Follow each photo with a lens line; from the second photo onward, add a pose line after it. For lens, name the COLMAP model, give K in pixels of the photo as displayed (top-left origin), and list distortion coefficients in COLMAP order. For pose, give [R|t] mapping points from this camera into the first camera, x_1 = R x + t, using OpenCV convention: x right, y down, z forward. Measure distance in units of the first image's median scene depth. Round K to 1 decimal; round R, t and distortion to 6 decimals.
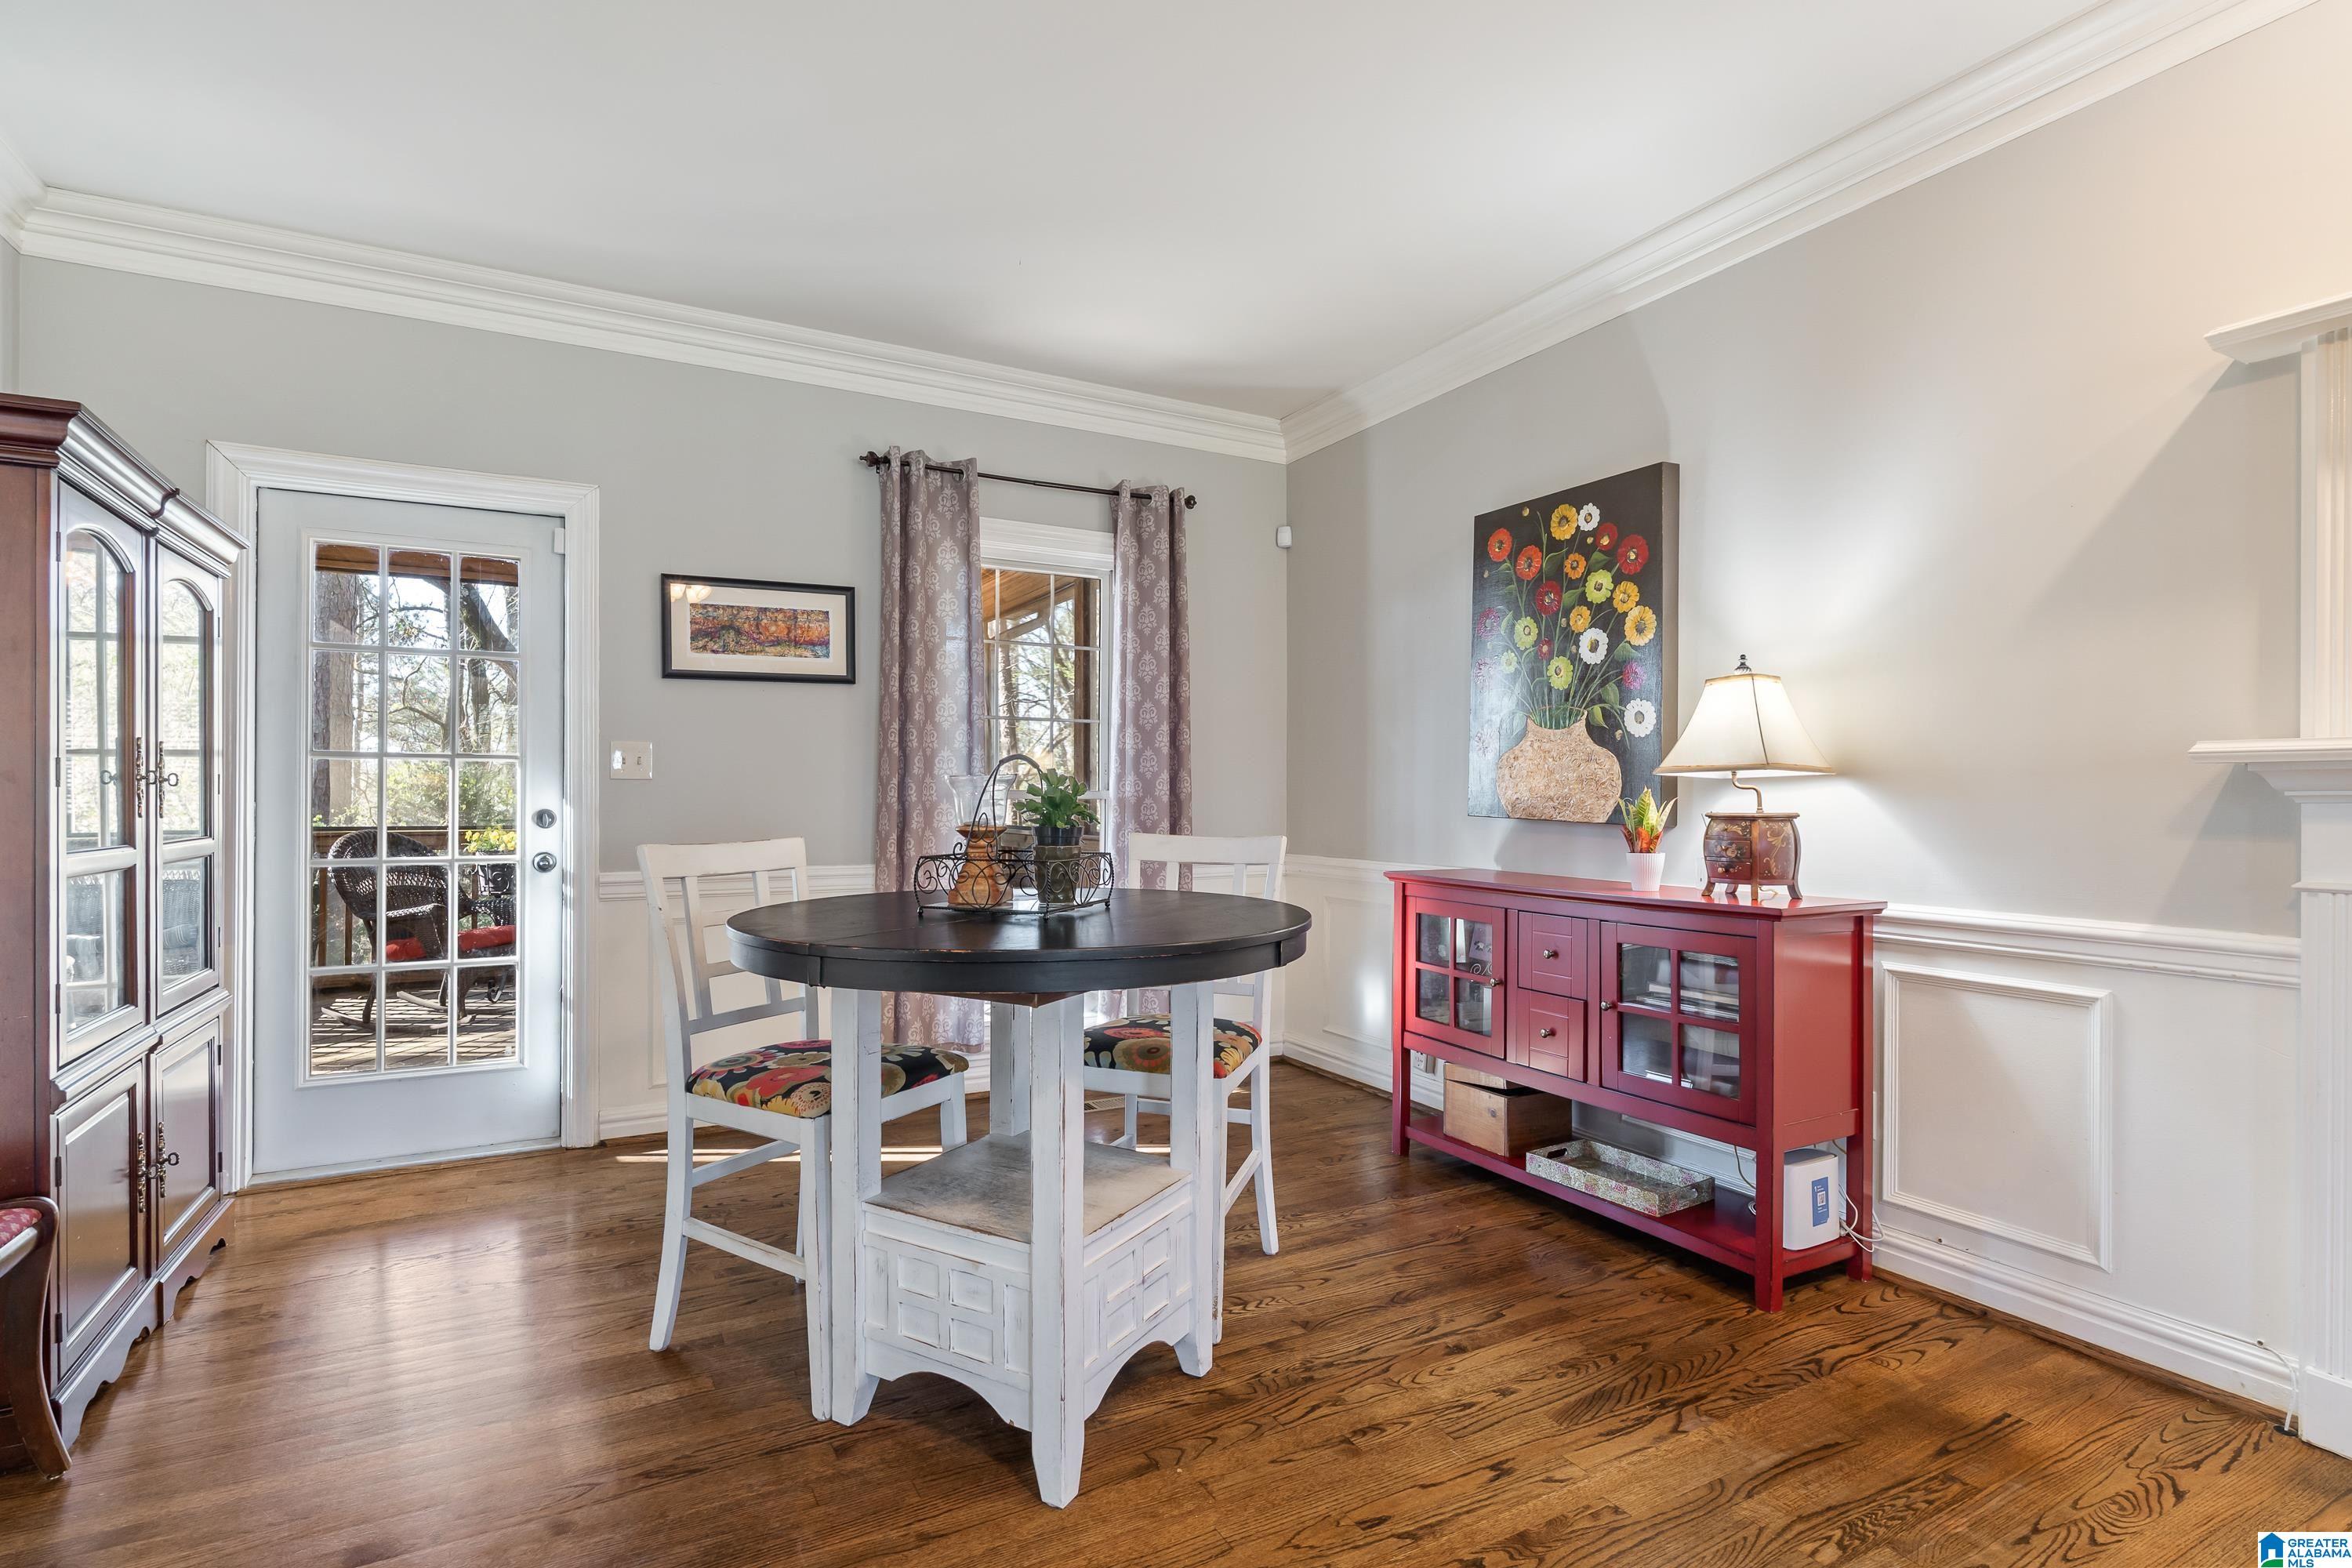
lens RADIAL K [[1133.5, 0, 1171.1], [0, 1133.5, 792.1], [0, 0, 1]] dist [-0.002756, 0.000488]
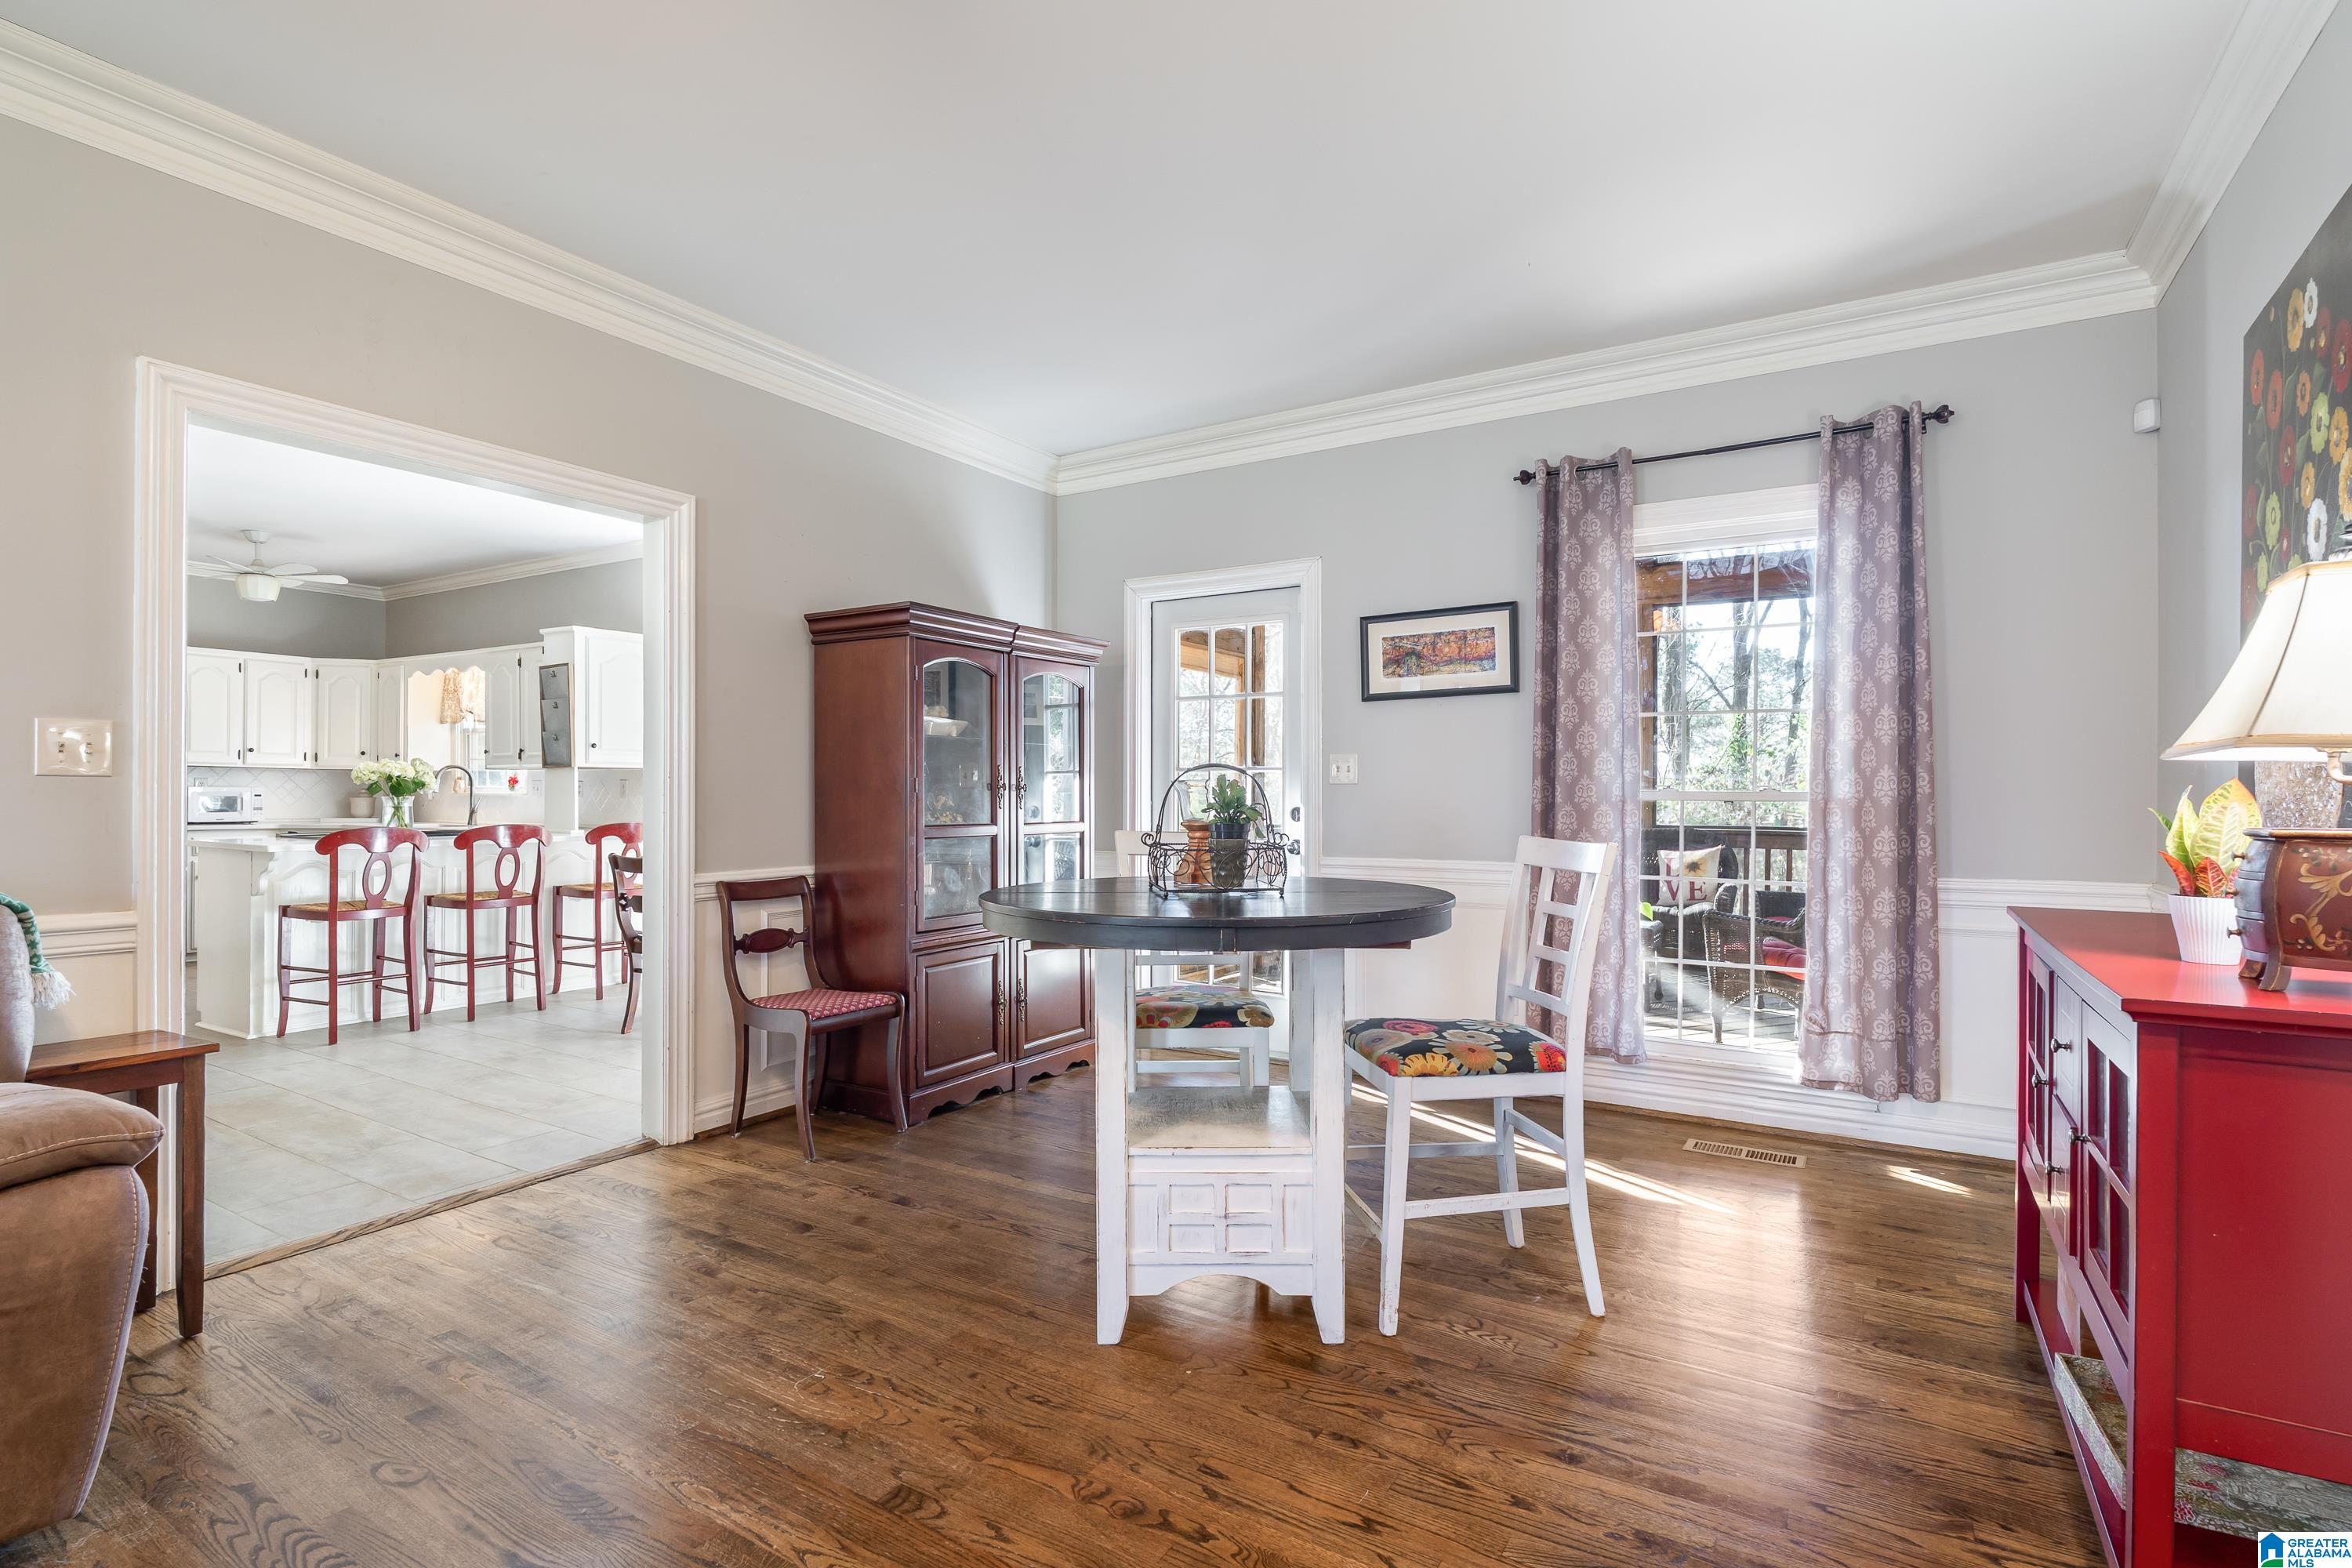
lens RADIAL K [[1133.5, 0, 1171.1], [0, 1133.5, 792.1], [0, 0, 1]] dist [-0.002756, 0.000488]
pose [[0.501510, -0.004494, -0.865140, 0.524520], [0.002364, 0.999990, -0.003824, 0.001884], [0.865149, -0.000128, 0.501515, 0.205964]]
